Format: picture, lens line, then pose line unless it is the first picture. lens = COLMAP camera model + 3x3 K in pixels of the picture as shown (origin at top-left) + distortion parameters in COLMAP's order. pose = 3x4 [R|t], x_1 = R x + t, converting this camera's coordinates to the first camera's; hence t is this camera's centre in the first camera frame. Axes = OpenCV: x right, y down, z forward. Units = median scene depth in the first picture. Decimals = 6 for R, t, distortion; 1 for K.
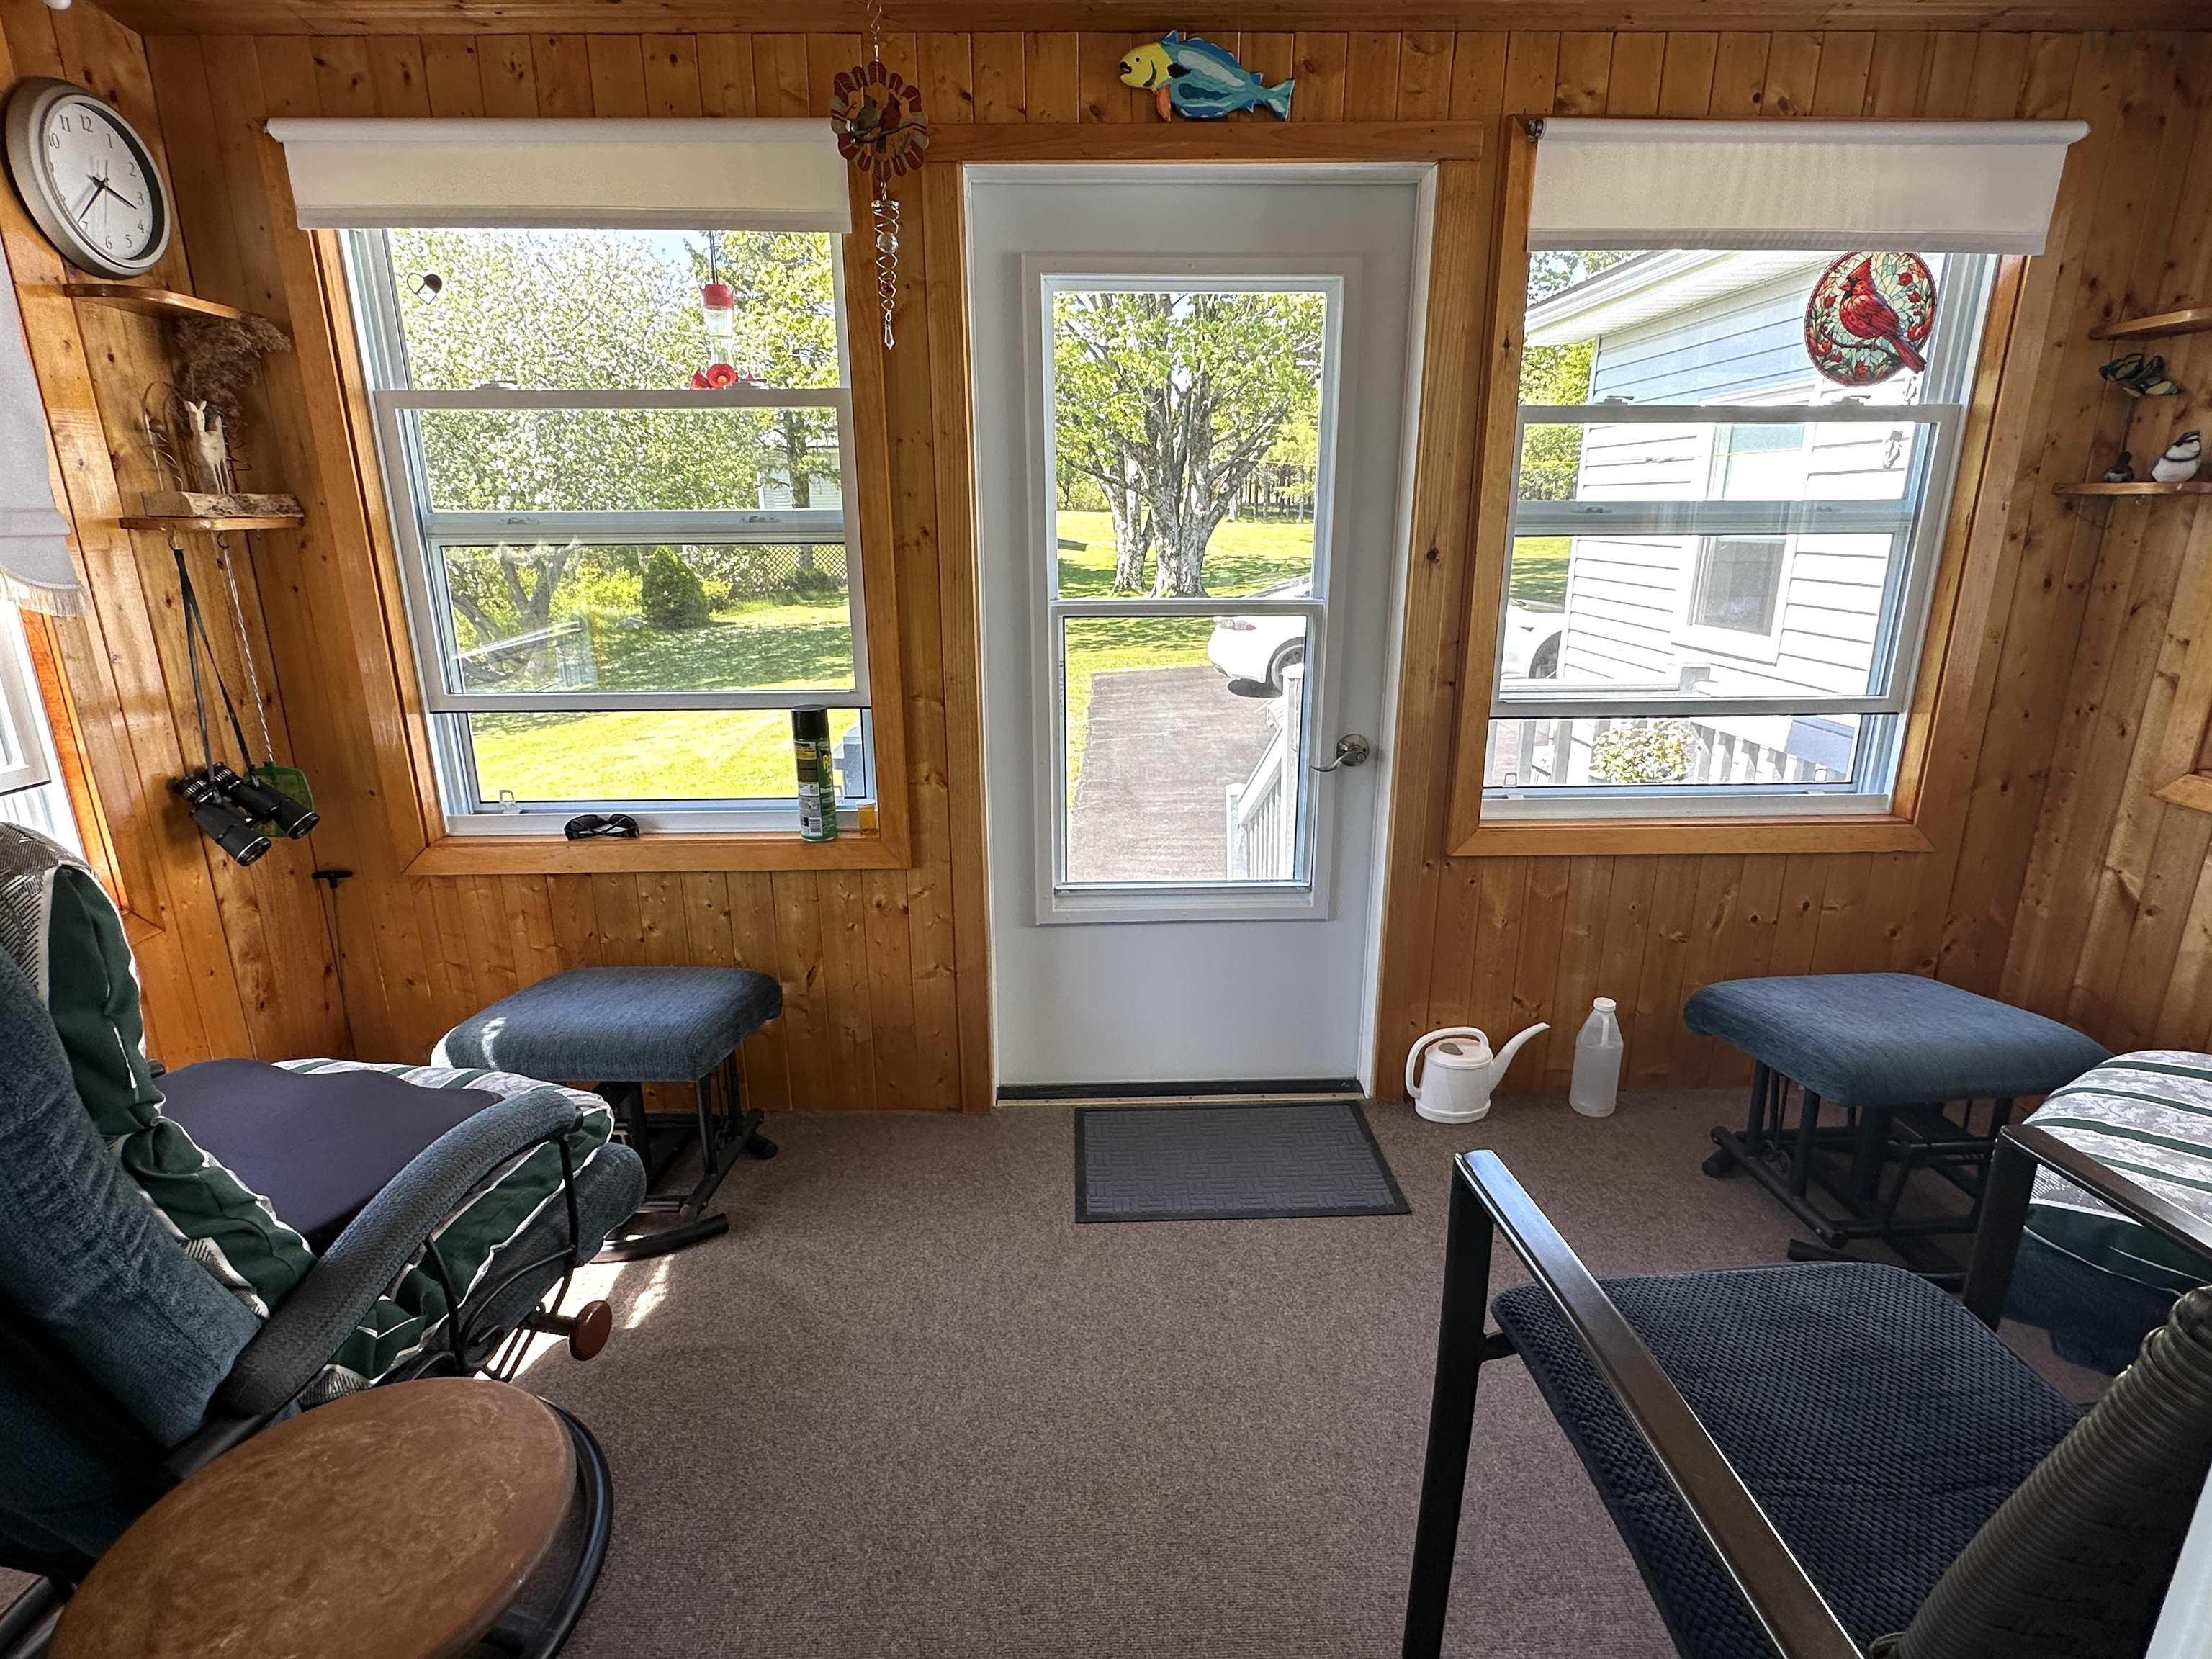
lens RADIAL K [[1103.4, 0, 1108.9], [0, 1103.4, 831.2], [0, 0, 1]] dist [-0.004229, 0.000422]
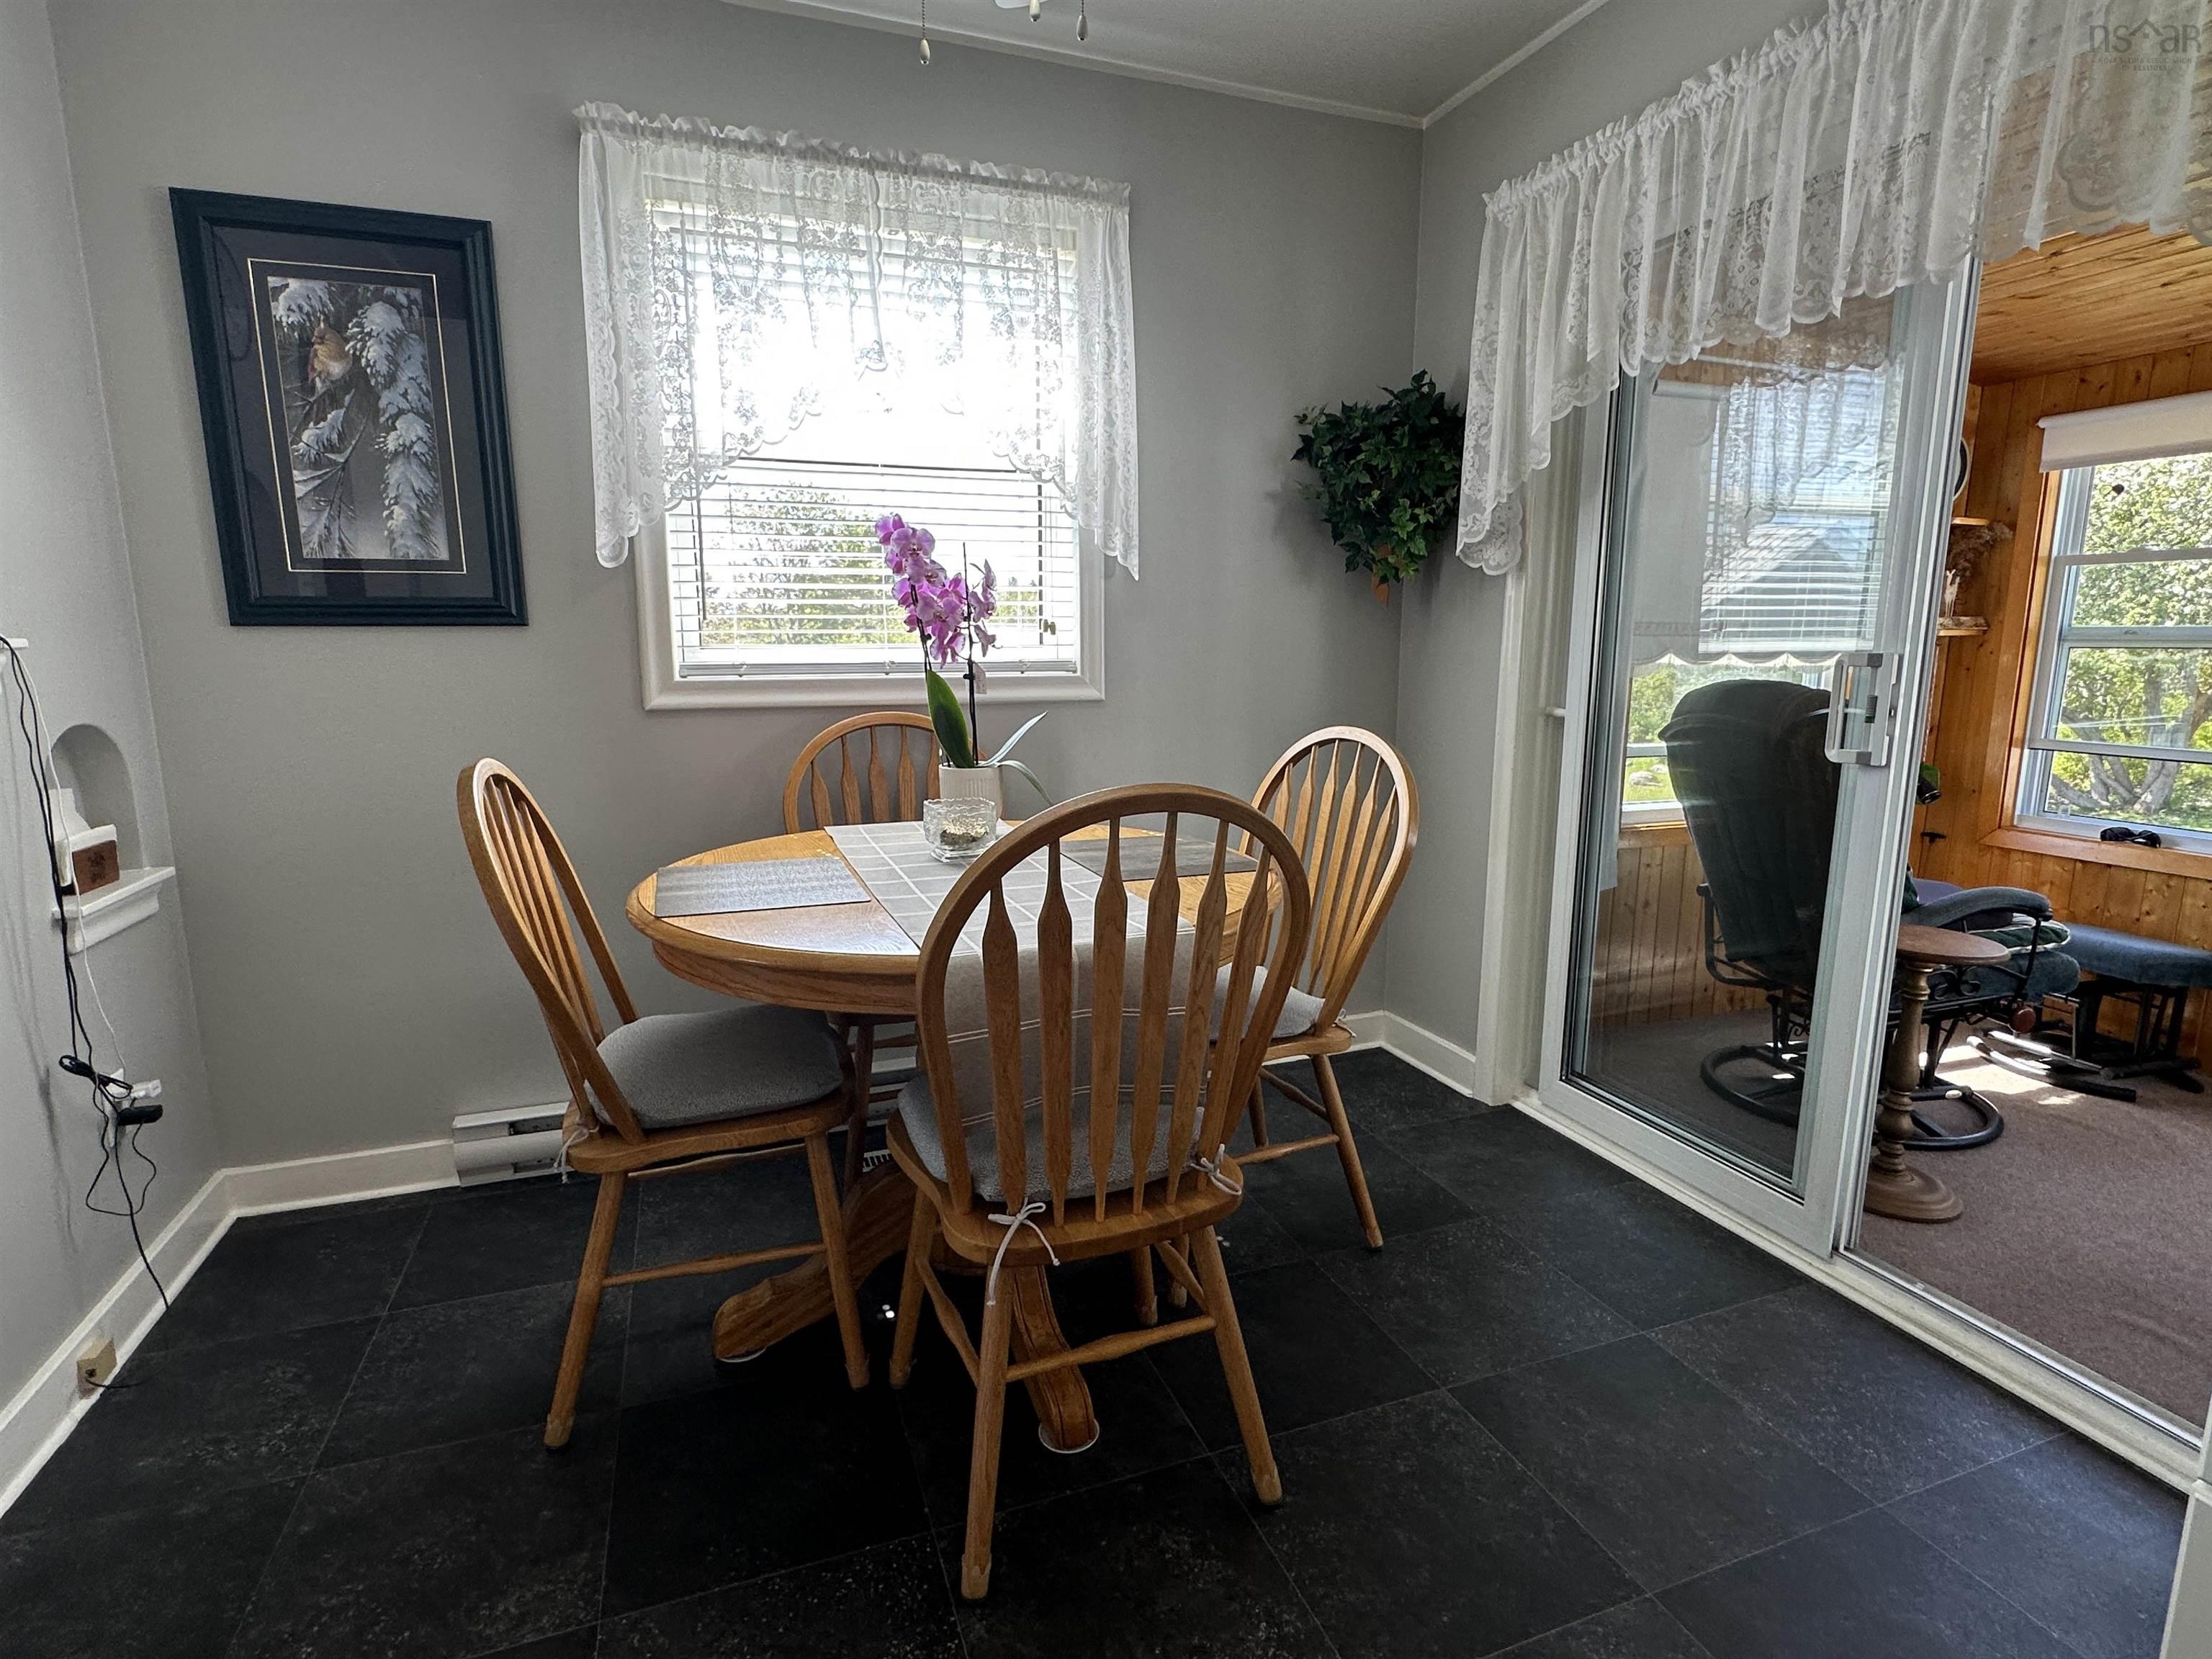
lens RADIAL K [[1103.4, 0, 1103.8], [0, 1103.4, 828.8], [0, 0, 1]] dist [-0.004229, 0.000422]
pose [[0.314175, 0.166923, -0.934575, 0.517076], [-0.264816, 0.960757, 0.082577, 0.247428], [0.911684, 0.221546, 0.346049, -0.817510]]
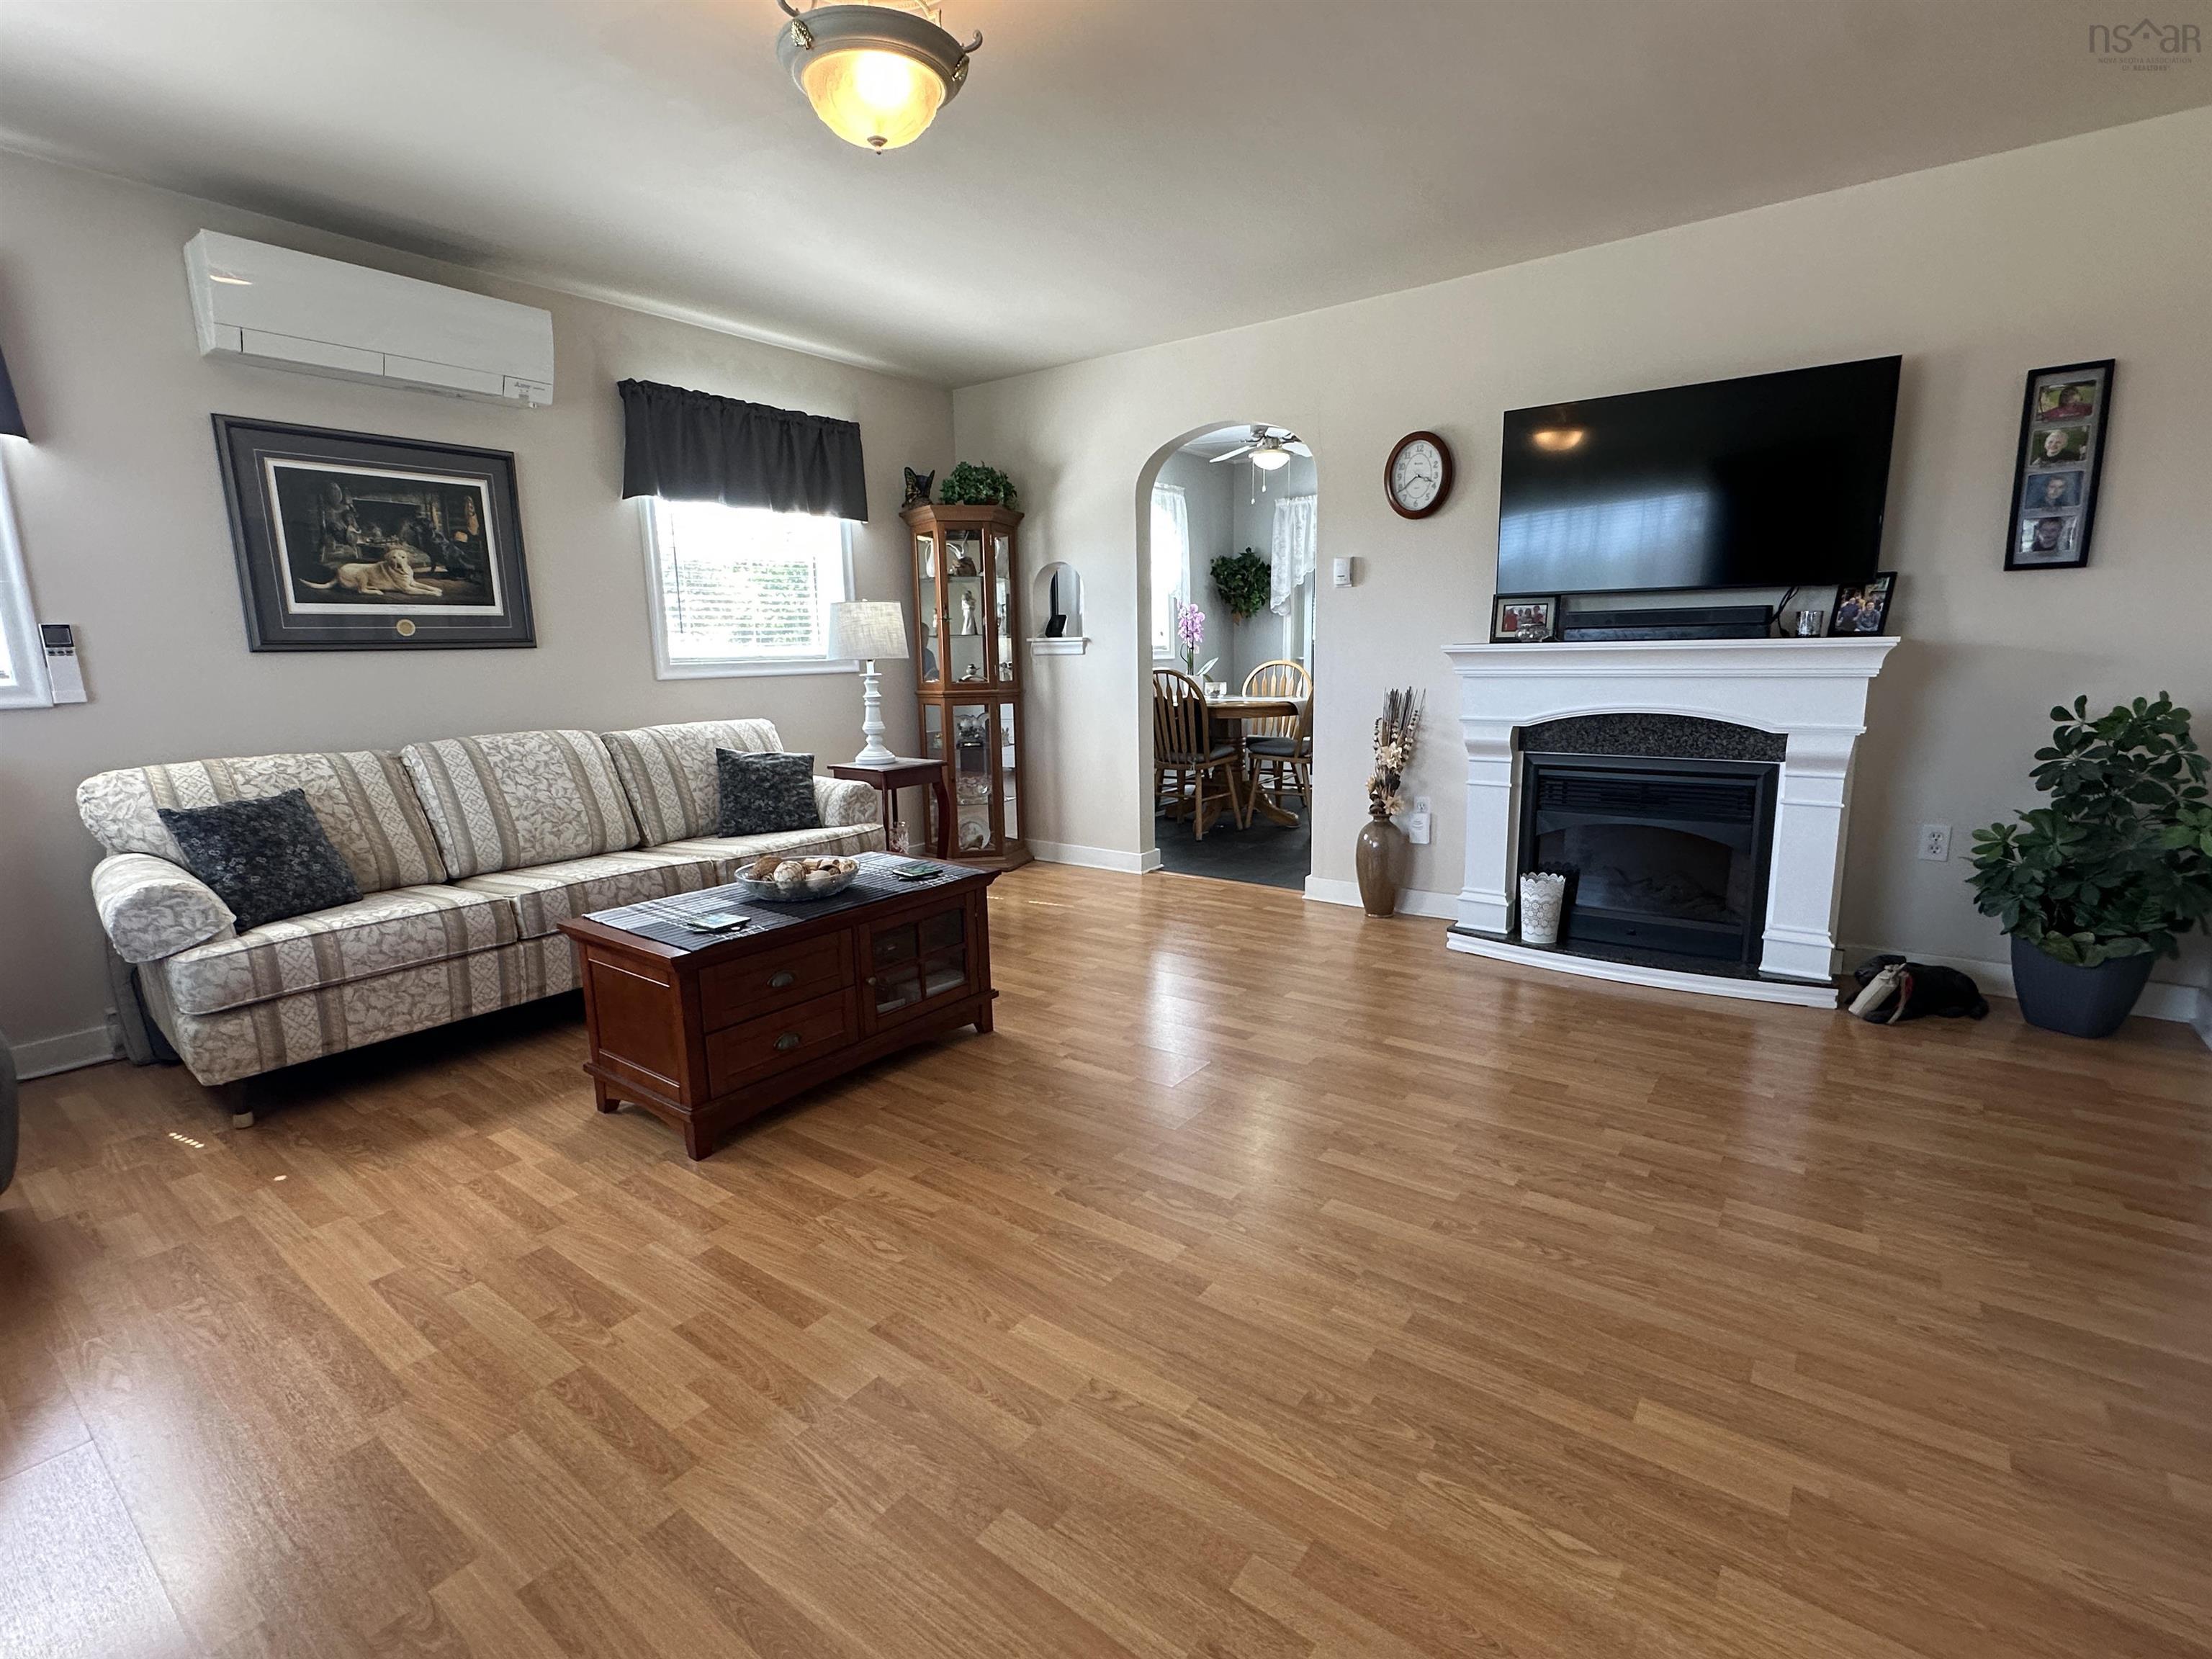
lens RADIAL K [[1026.7, 0, 1108.0], [0, 1026.7, 828.3], [0, 0, 1]] dist [-0.004486, 0.000767]
pose [[0.779656, 0.098393, -0.618430, 1.325182], [-0.157890, 0.986559, -0.042089, 0.980248], [0.605976, 0.130459, 0.784712, -3.268015]]
